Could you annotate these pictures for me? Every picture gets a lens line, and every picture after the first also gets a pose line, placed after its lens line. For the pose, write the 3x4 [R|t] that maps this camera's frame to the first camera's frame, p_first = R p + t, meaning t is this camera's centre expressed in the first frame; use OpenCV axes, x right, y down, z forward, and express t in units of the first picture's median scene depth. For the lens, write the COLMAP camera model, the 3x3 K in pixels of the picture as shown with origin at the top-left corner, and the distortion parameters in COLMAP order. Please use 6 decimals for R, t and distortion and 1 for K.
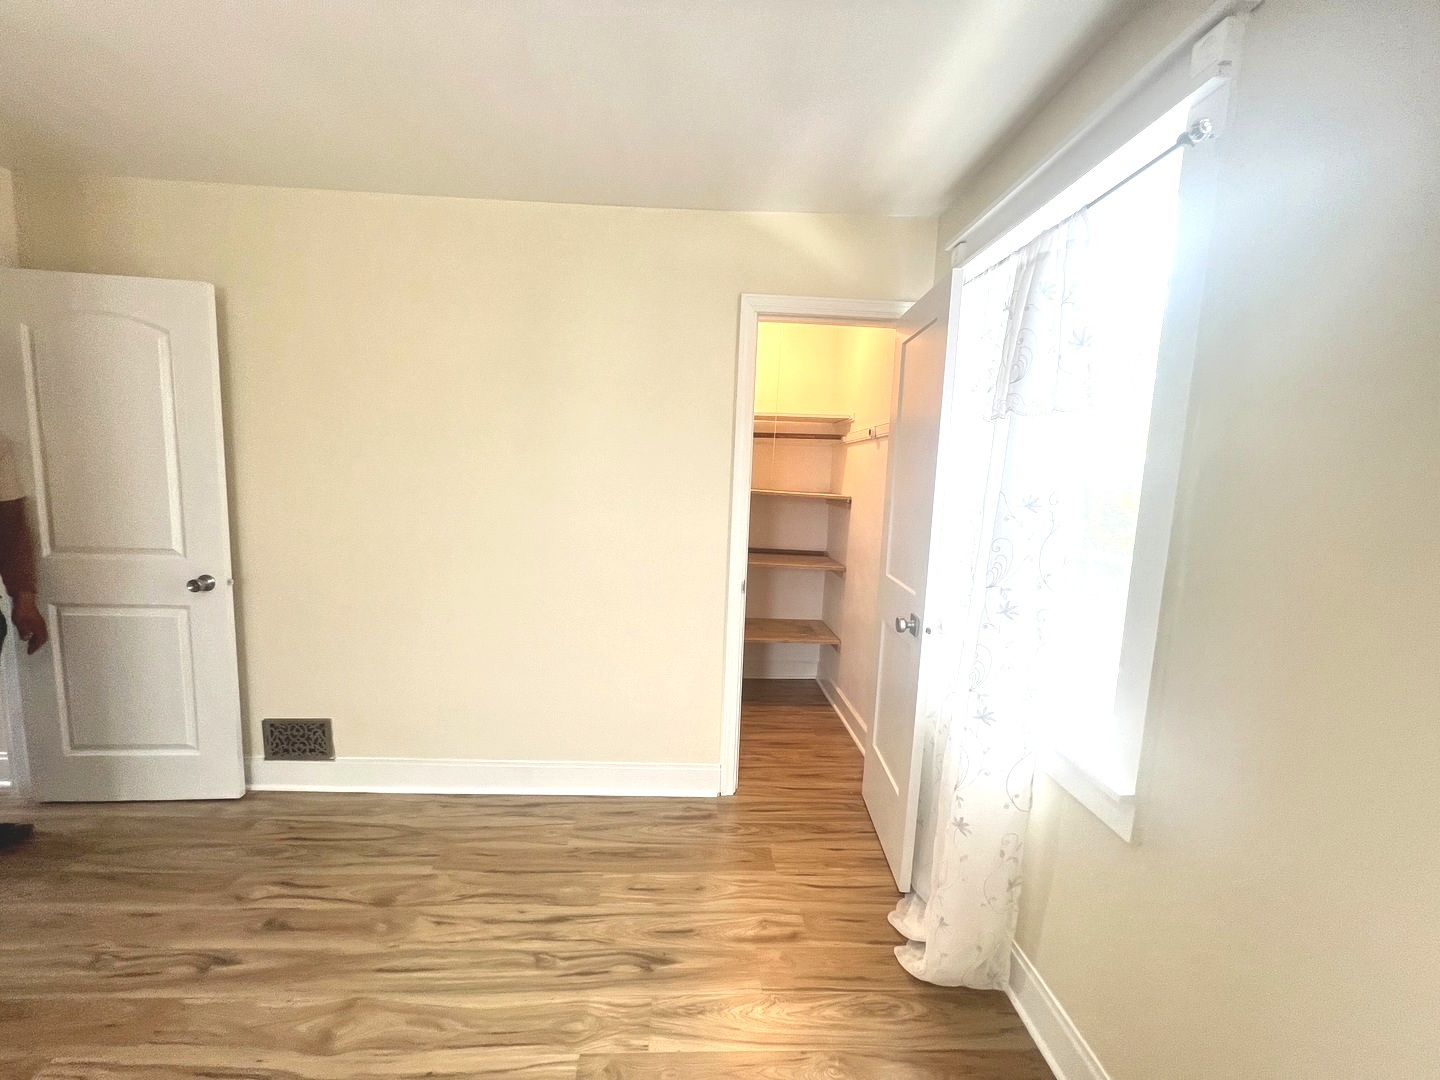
lens RADIAL K [[577.2, 0, 709.9], [0, 577.2, 547.1], [0, 0, 1]] dist [0.000340, 0.000167]
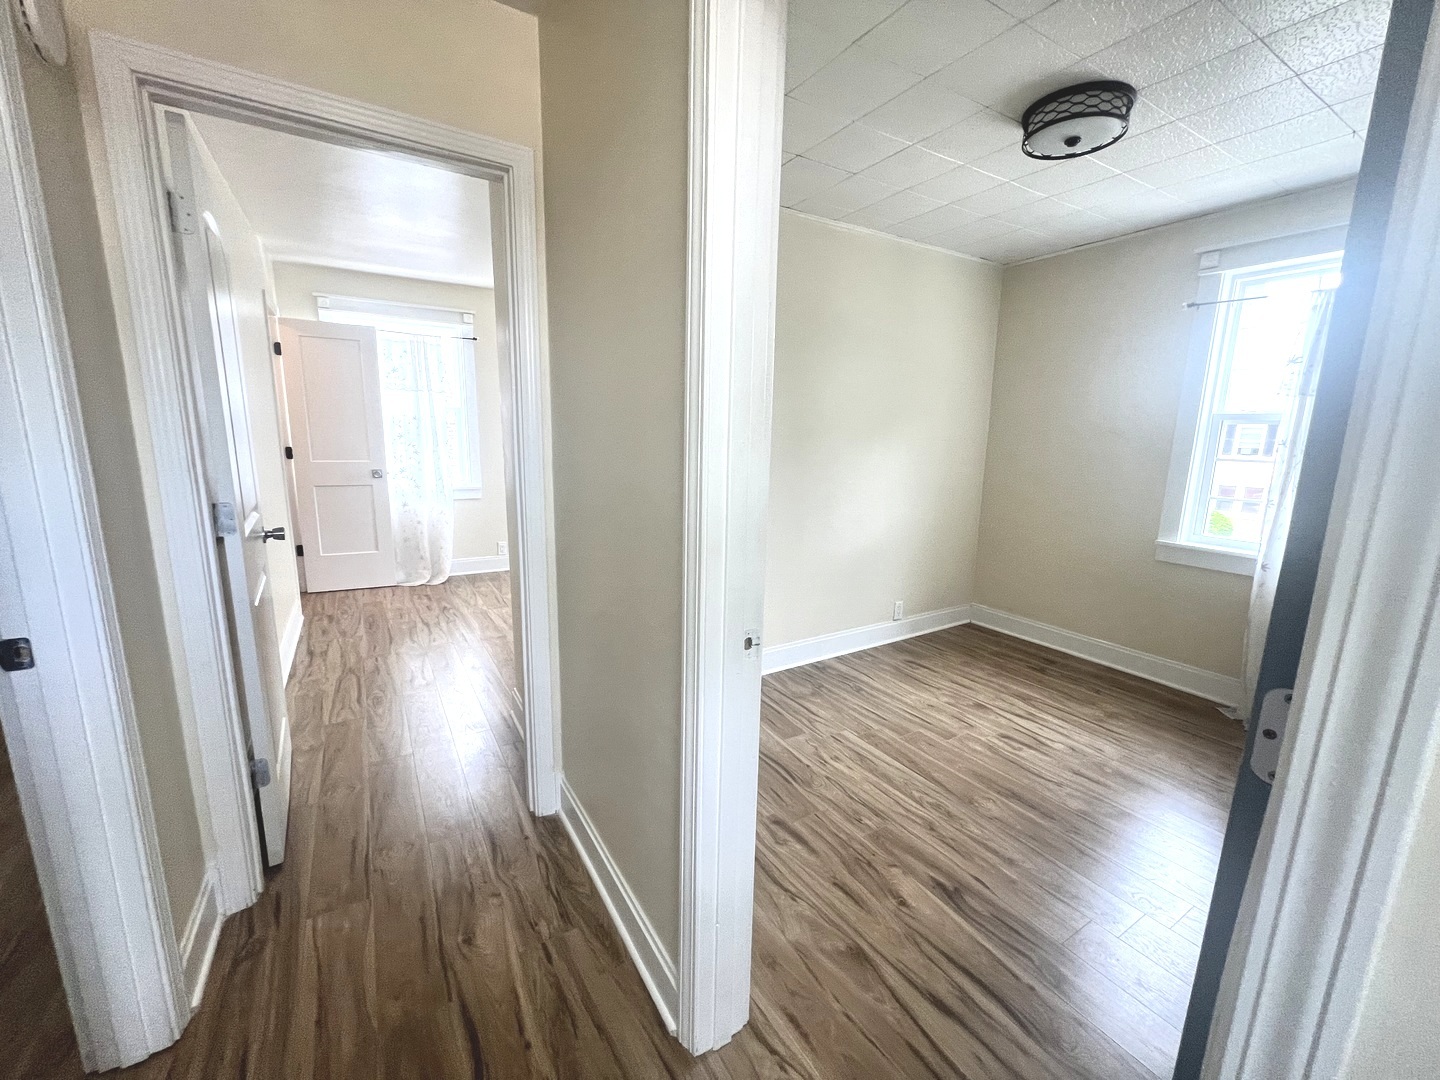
lens RADIAL K [[577.2, 0, 718.2], [0, 577.2, 533.3], [0, 0, 1]] dist [0.000340, 0.000167]
pose [[-0.483482, -0.205934, 0.850786, -3.006355], [0.067161, 0.960341, 0.270619, -0.223130], [-0.872774, 0.187979, -0.450476, 1.126908]]
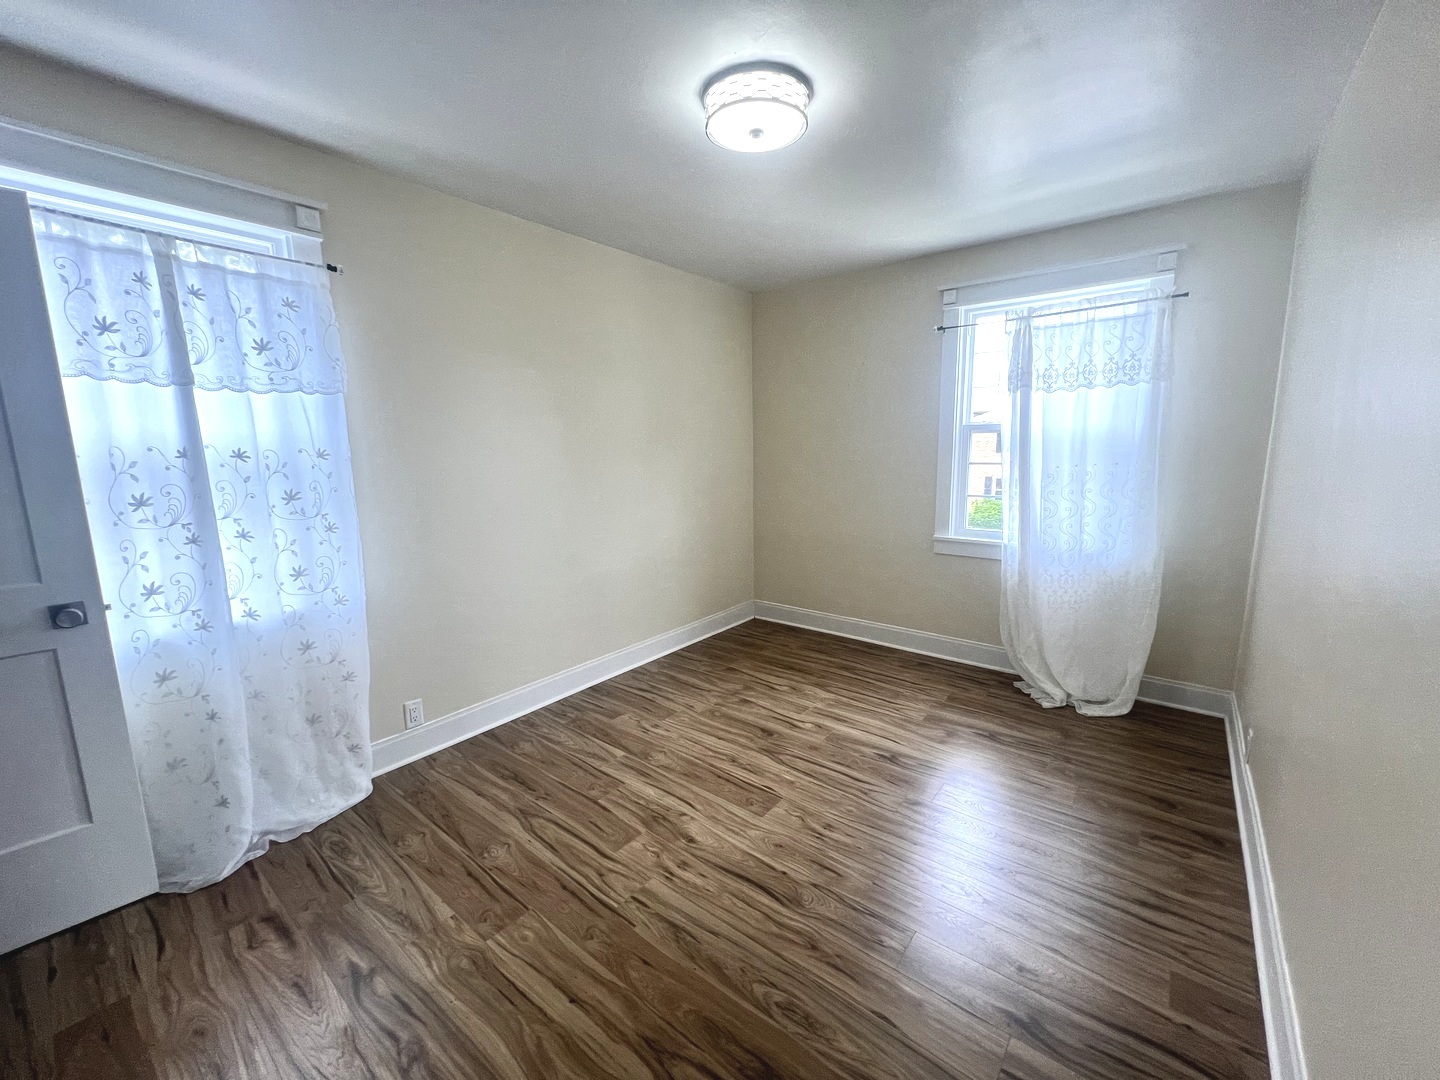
lens RADIAL K [[575.2, 0, 714.4], [0, 575.2, 547.6], [0, 0, 1]] dist [0.001521, 0.000282]
pose [[-0.754036, -0.141350, 0.641443, -1.109412], [0.061715, 0.957003, 0.283435, -0.178162], [-0.653927, 0.253307, -0.712892, 1.210317]]
